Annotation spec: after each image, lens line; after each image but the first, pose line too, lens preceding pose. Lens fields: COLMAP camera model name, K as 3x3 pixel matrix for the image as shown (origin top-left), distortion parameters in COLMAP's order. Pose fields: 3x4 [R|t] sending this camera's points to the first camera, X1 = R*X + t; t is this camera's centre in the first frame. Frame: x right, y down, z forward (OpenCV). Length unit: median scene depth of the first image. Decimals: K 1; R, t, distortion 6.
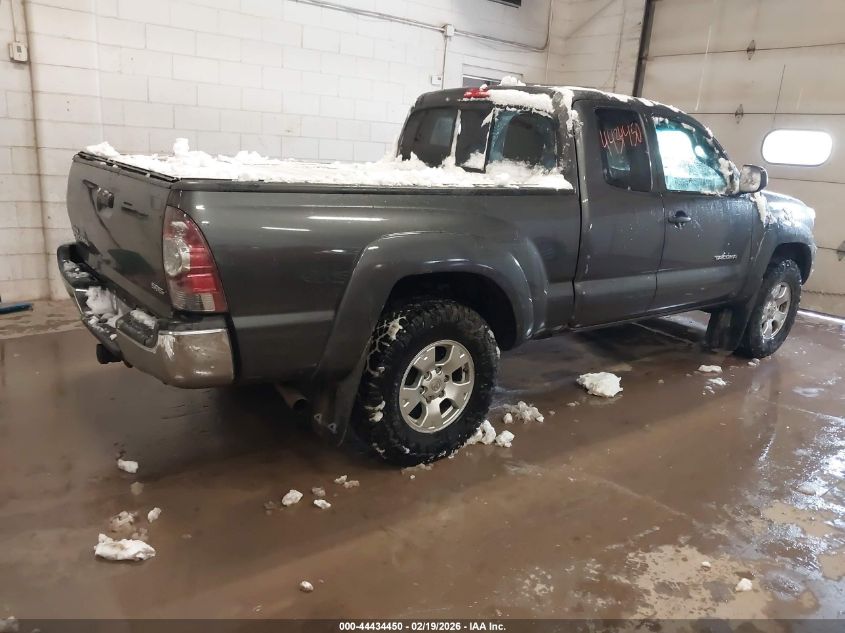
lens RADIAL K [[669.1, 0, 422.8], [0, 669.1, 316.8], [0, 0, 1]] dist [-0.003703, -0.002538]
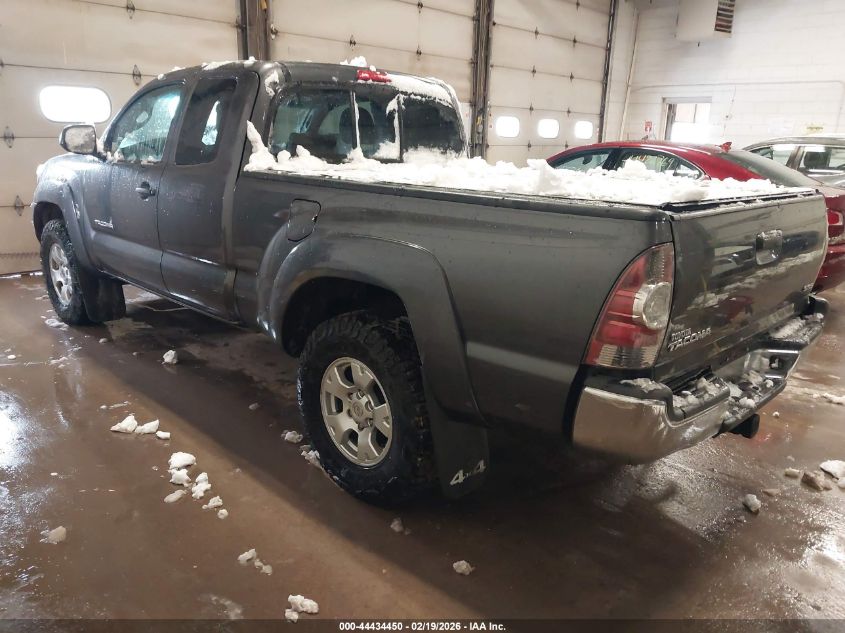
lens RADIAL K [[669.1, 0, 422.3], [0, 669.1, 318.1], [0, 0, 1]] dist [-0.003703, -0.002538]
pose [[-0.108064, -0.324917, 0.939548, -0.900922], [0.214942, 0.915093, 0.341182, -0.335521], [-0.970630, 0.238818, -0.029050, 1.061356]]
